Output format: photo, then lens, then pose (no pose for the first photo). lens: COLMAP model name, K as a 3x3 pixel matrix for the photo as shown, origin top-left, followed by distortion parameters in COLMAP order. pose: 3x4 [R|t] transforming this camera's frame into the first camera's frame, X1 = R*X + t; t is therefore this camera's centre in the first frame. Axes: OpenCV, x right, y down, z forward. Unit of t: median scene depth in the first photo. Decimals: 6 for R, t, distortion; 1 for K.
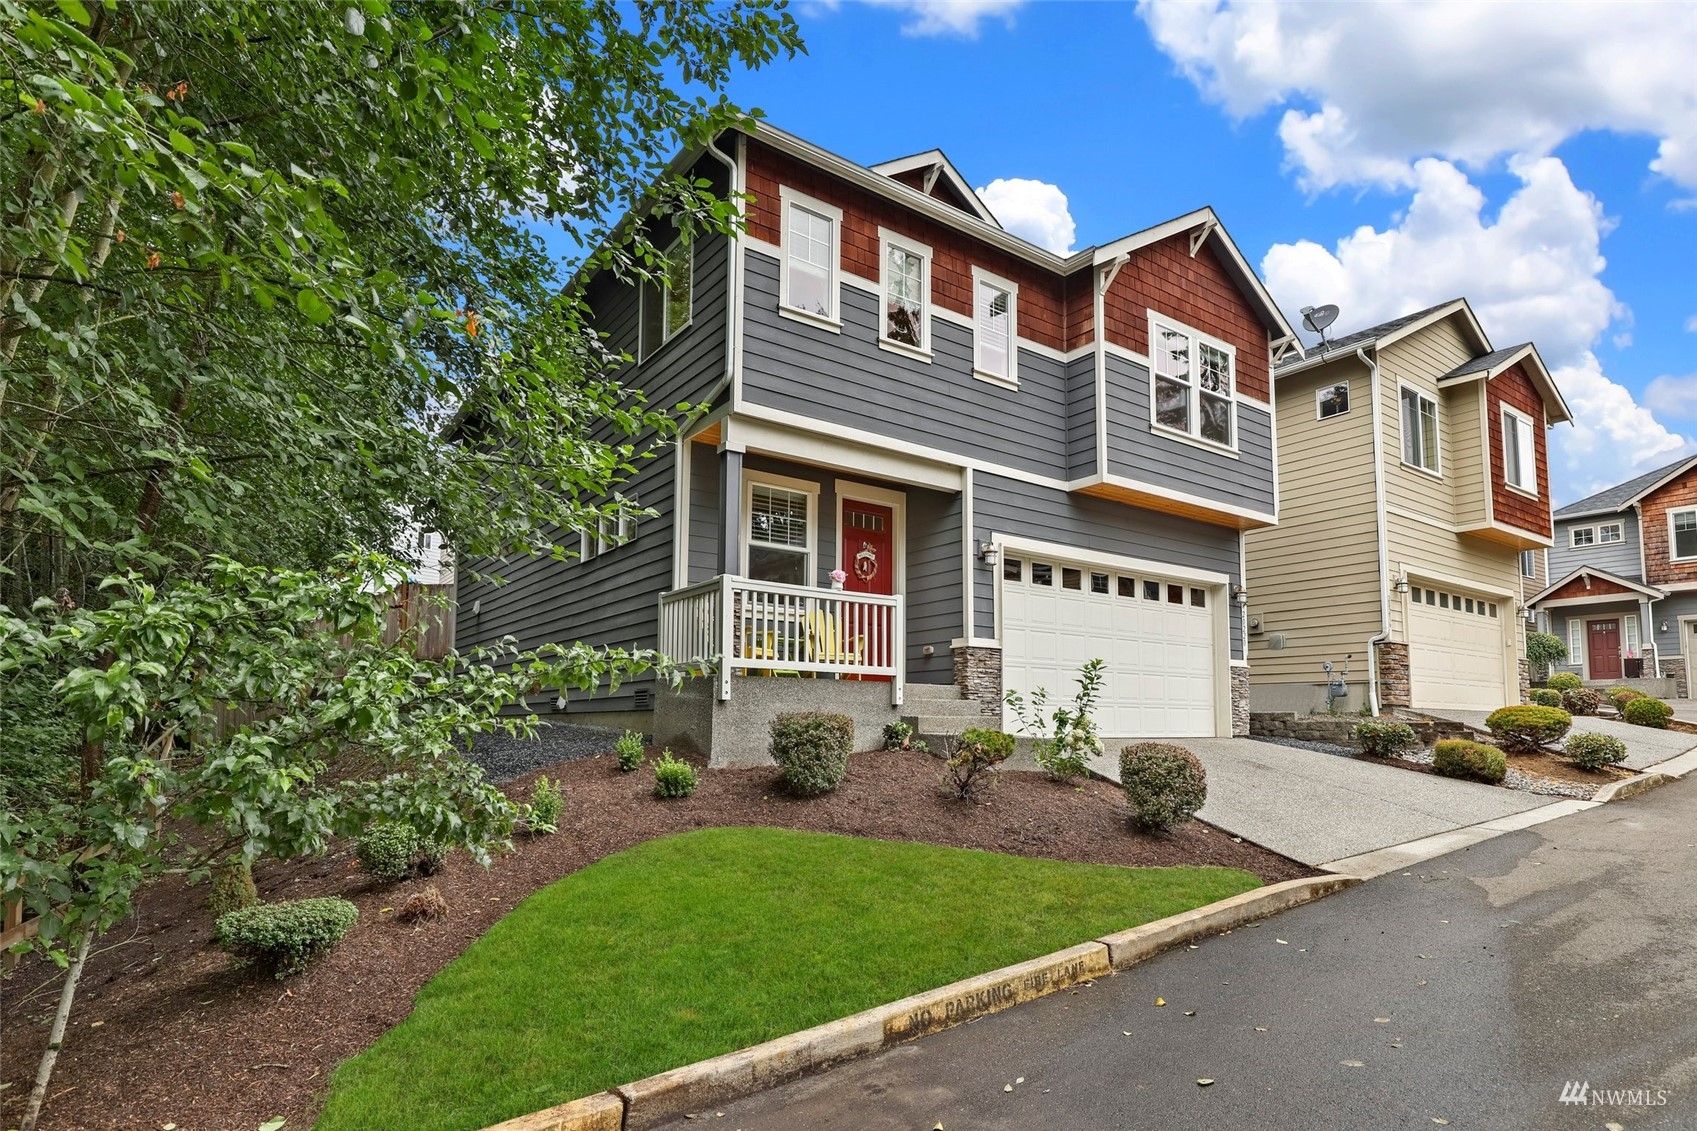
lens RADIAL K [[882.5, 0, 894.1], [0, 882.5, 644.0], [0, 0, 1]] dist [-0.000278, 0.001294]
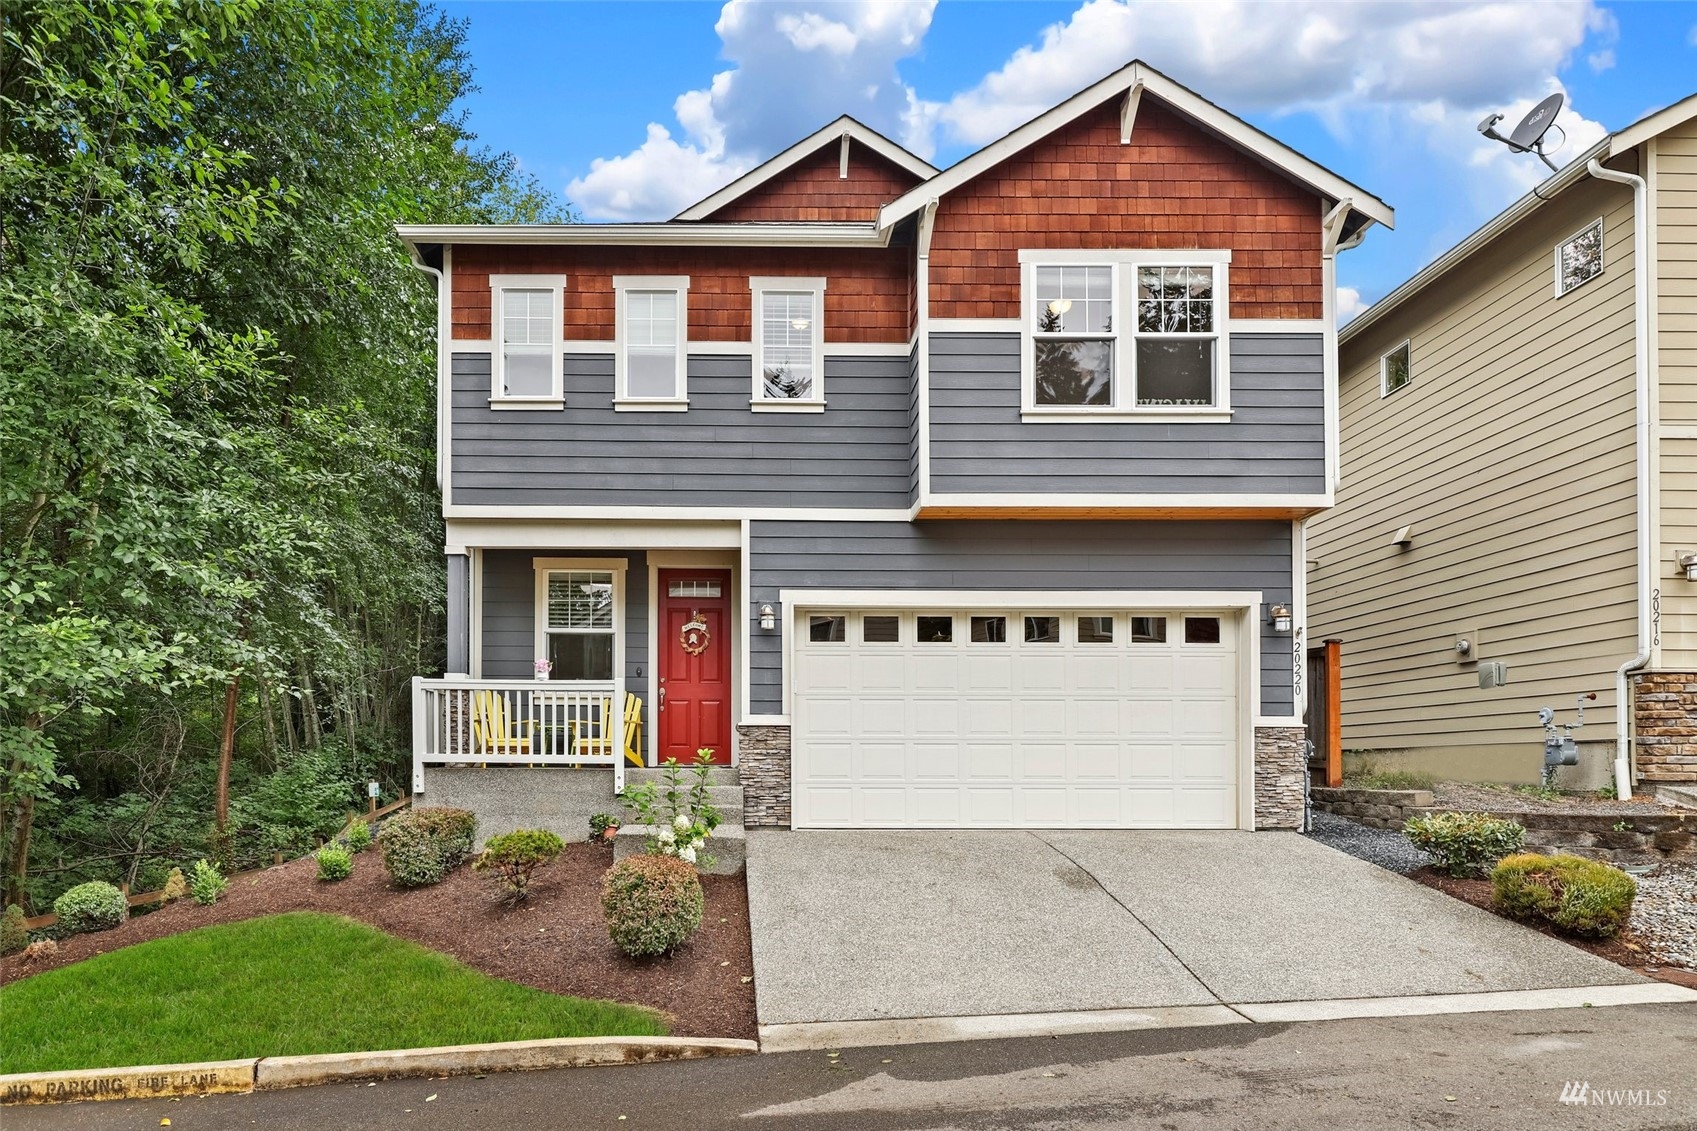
lens RADIAL K [[956.0, 0, 785.1], [0, 956.0, 754.2], [0, 0, 1]] dist [-0.003146, -0.001168]
pose [[0.812720, -0.007399, -0.582607, 0.672863], [0.053072, 0.996703, 0.061376, -0.024384], [0.580232, -0.080802, 0.810433, 0.239206]]
